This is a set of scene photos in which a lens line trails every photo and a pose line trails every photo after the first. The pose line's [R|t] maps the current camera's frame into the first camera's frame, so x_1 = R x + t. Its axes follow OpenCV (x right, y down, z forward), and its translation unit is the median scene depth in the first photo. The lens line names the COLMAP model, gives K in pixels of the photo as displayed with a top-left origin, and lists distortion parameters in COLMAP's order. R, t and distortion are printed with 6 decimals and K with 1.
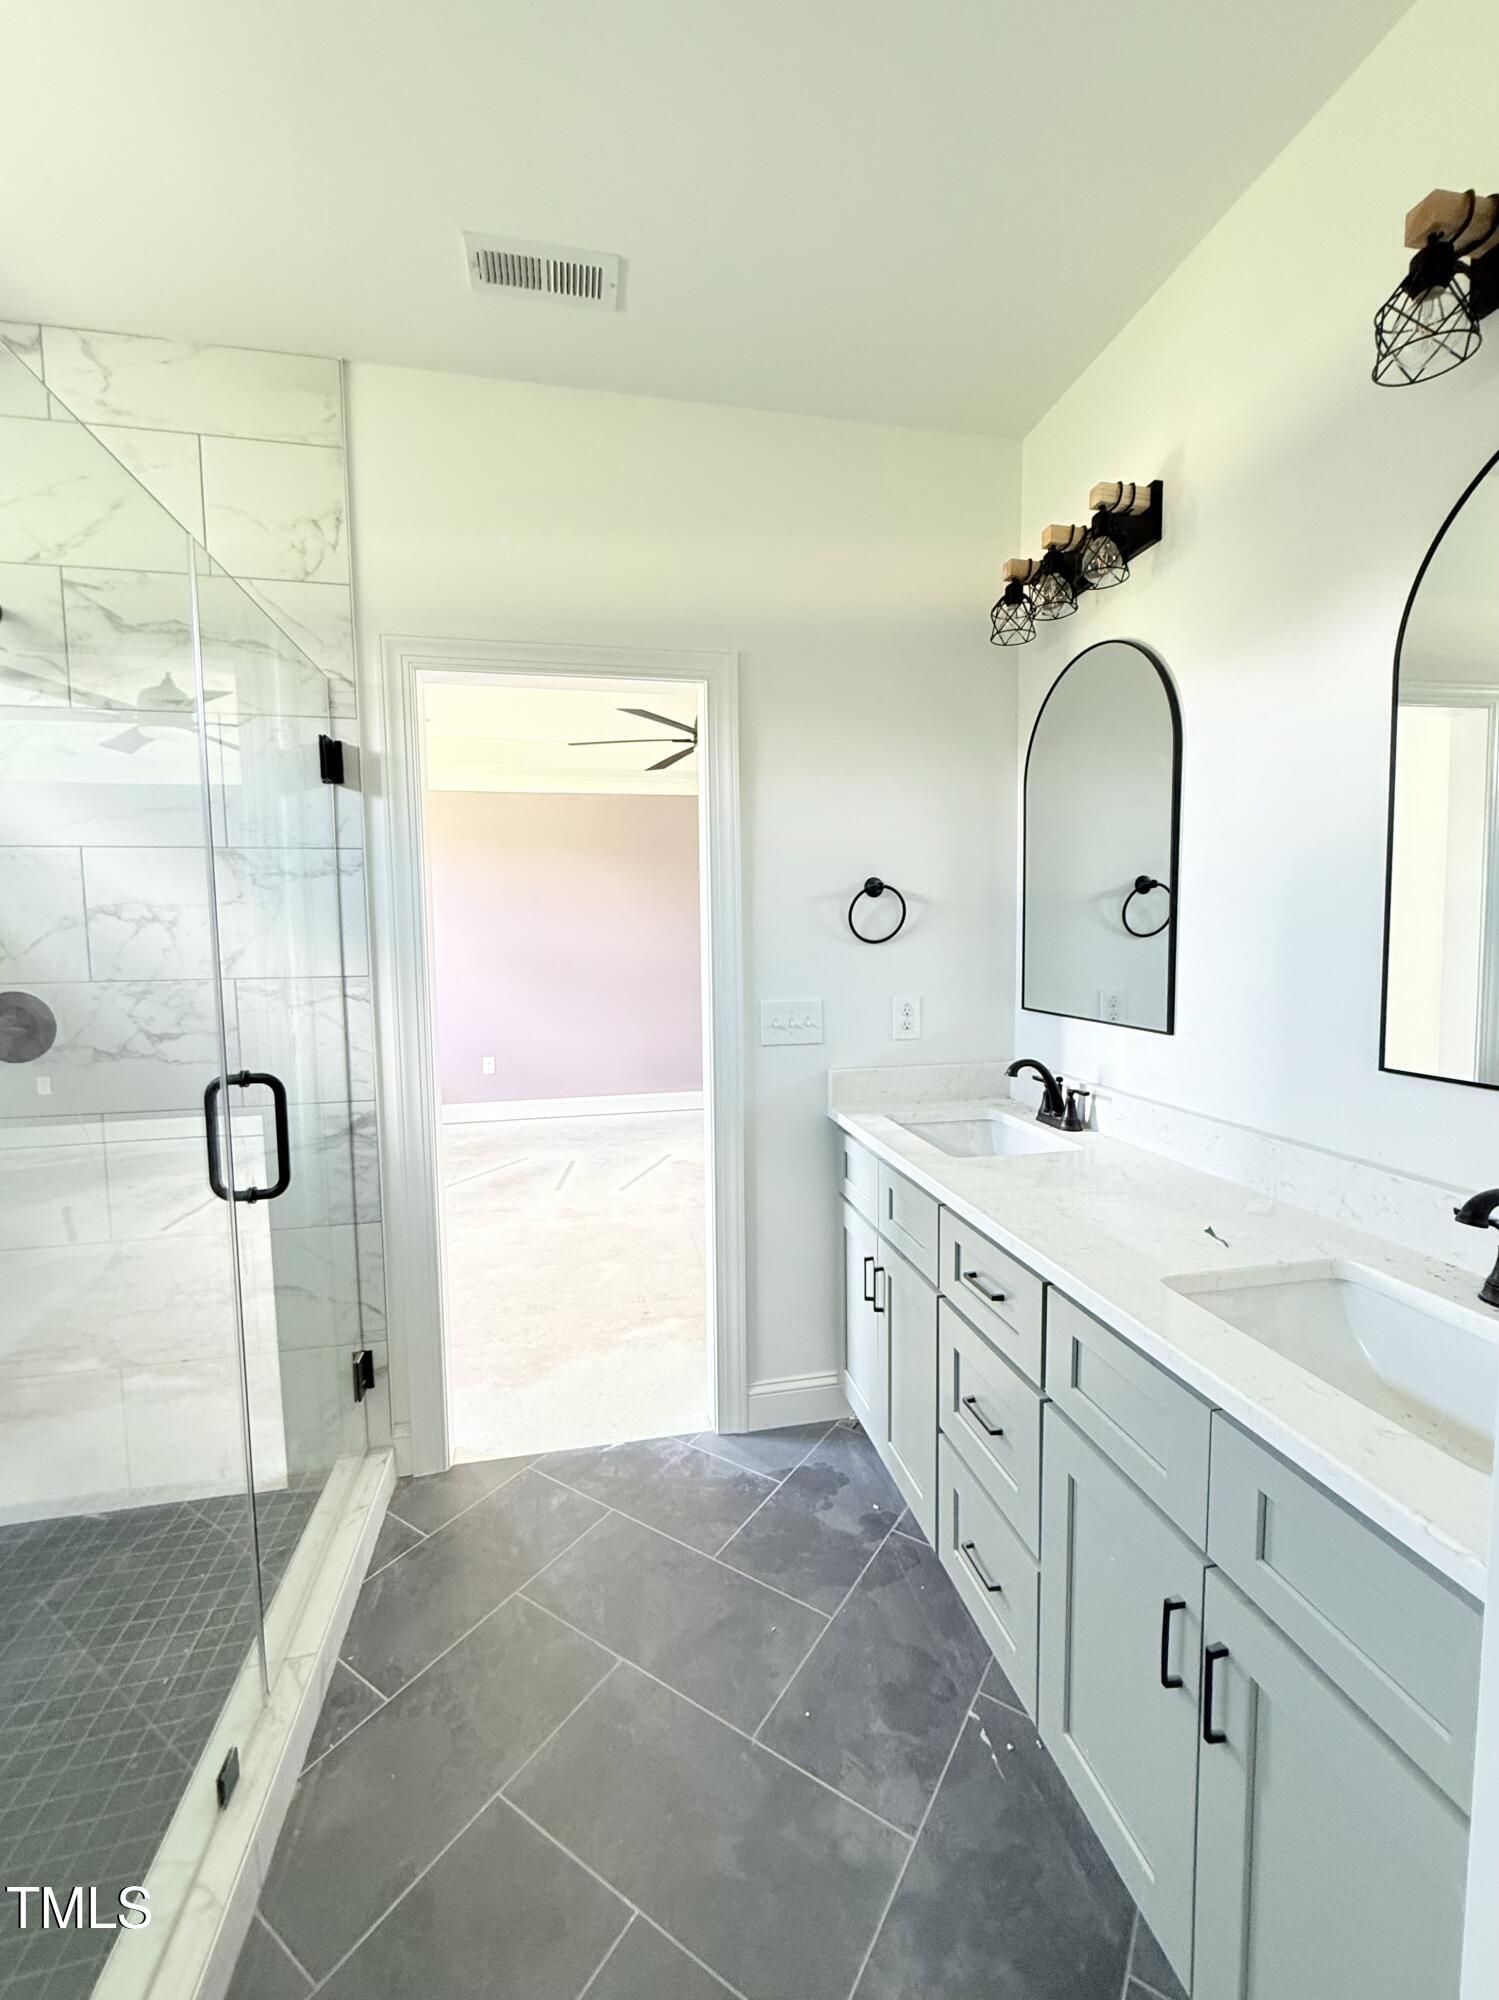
lens RADIAL K [[798.8, 0, 746.1], [0, 798.8, 1007.2], [0, 0, 1]] dist [-0.000036, 0.000128]
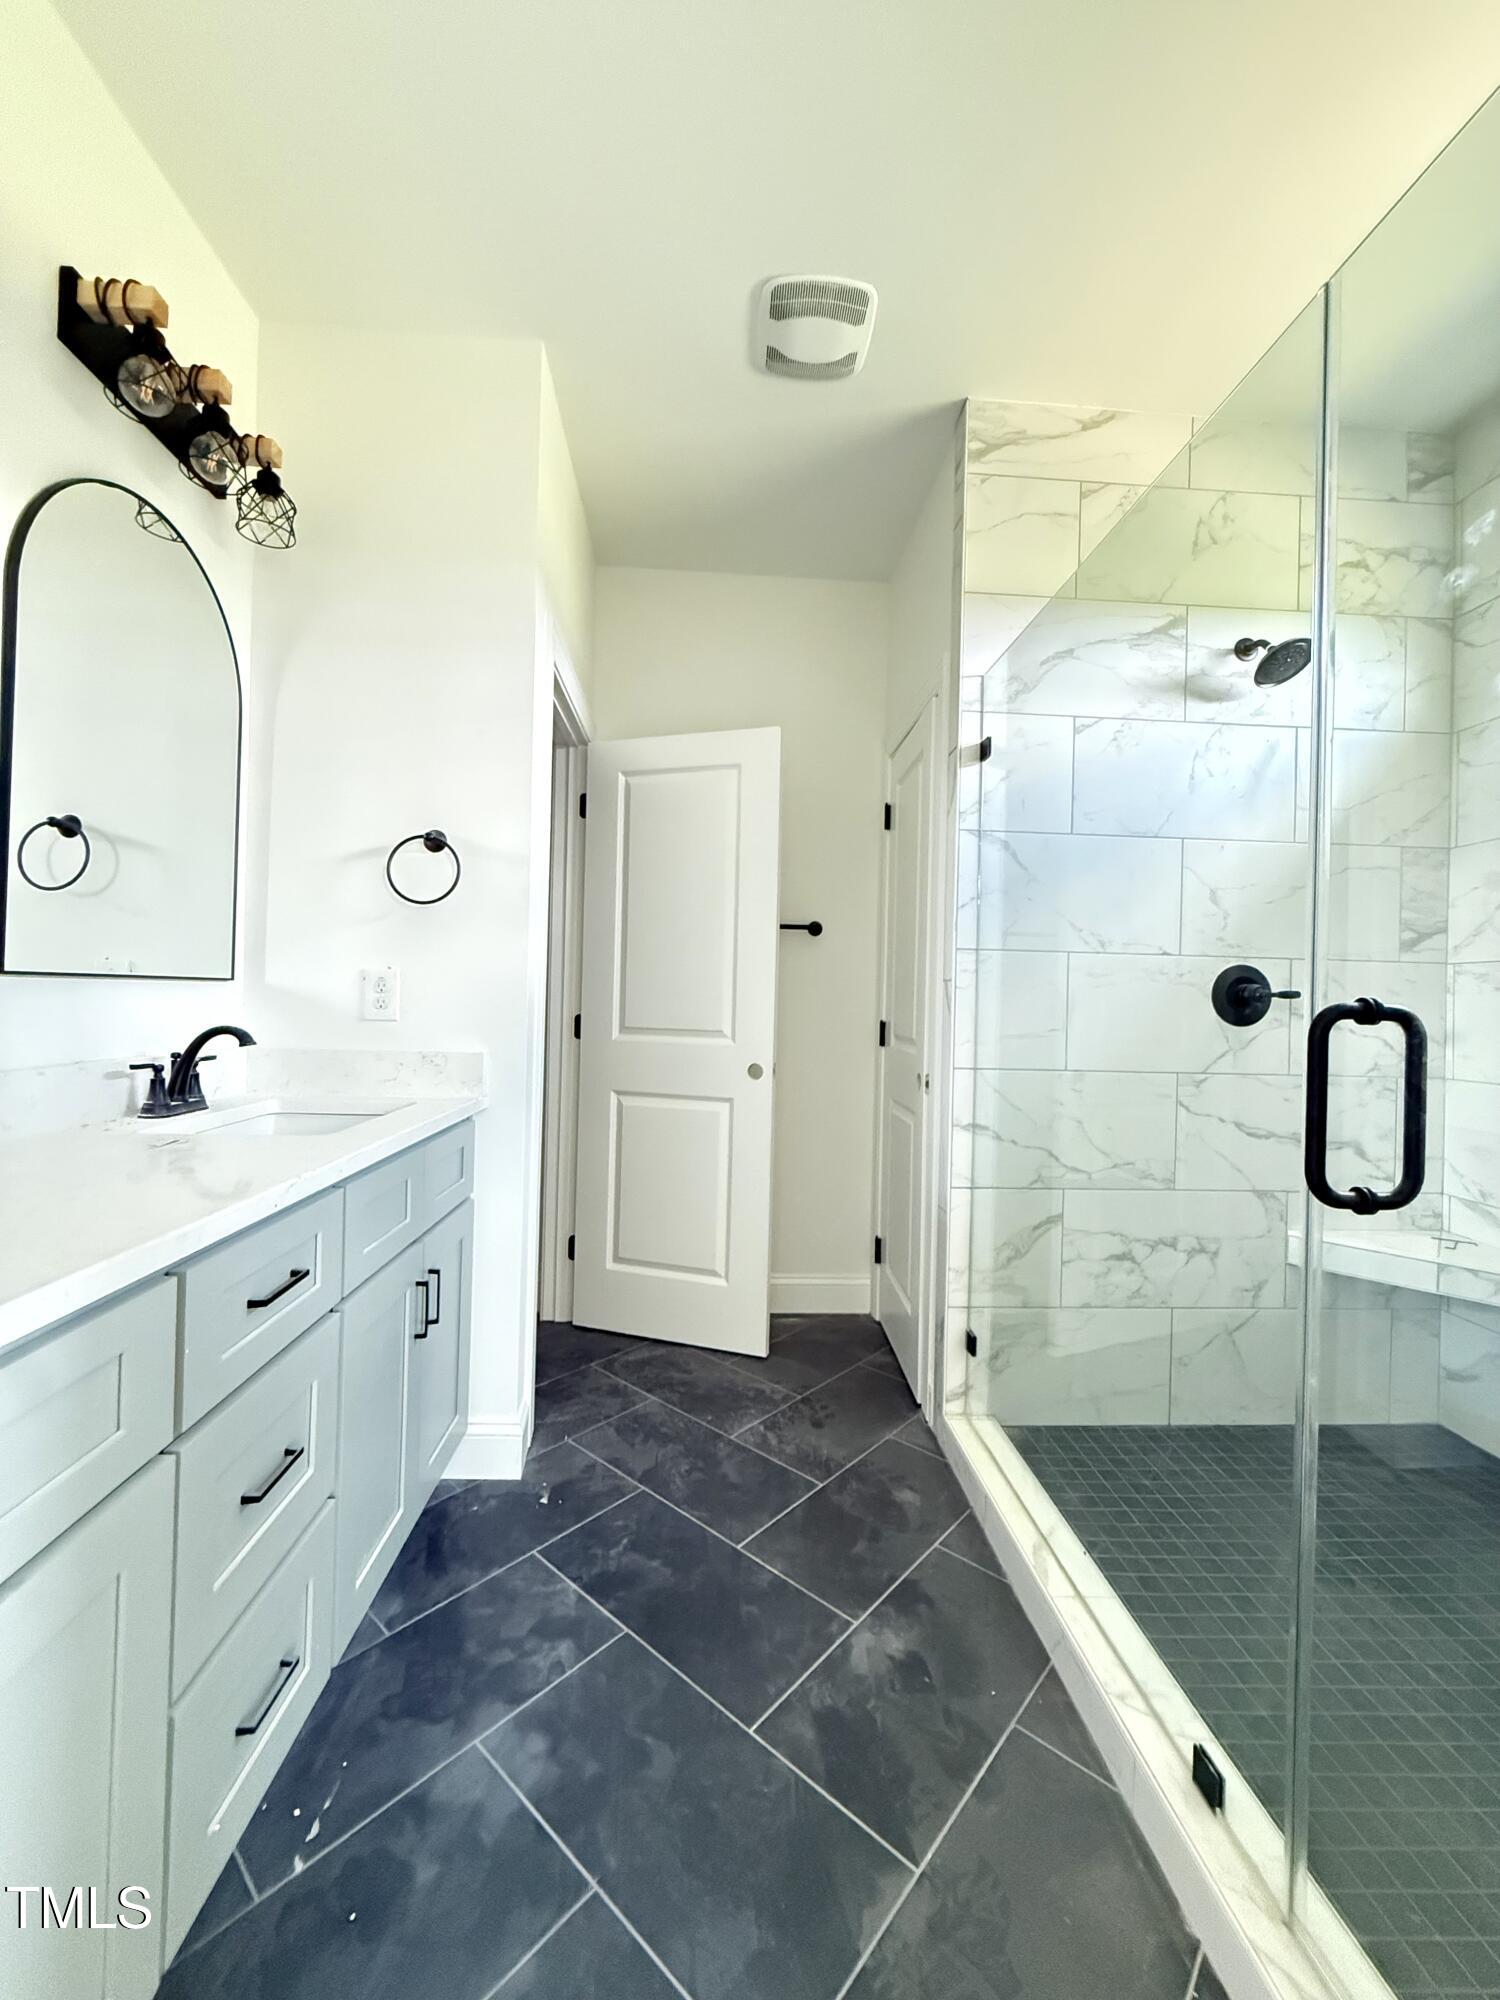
lens RADIAL K [[798.8, 0, 750.2], [0, 798.8, 997.3], [0, 0, 1]] dist [-0.000036, 0.000128]
pose [[-0.992071, 0.001140, 0.125670, -0.245875], [0.009055, 0.998008, 0.062432, 0.038234], [-0.125349, 0.063075, -0.990106, 1.777210]]
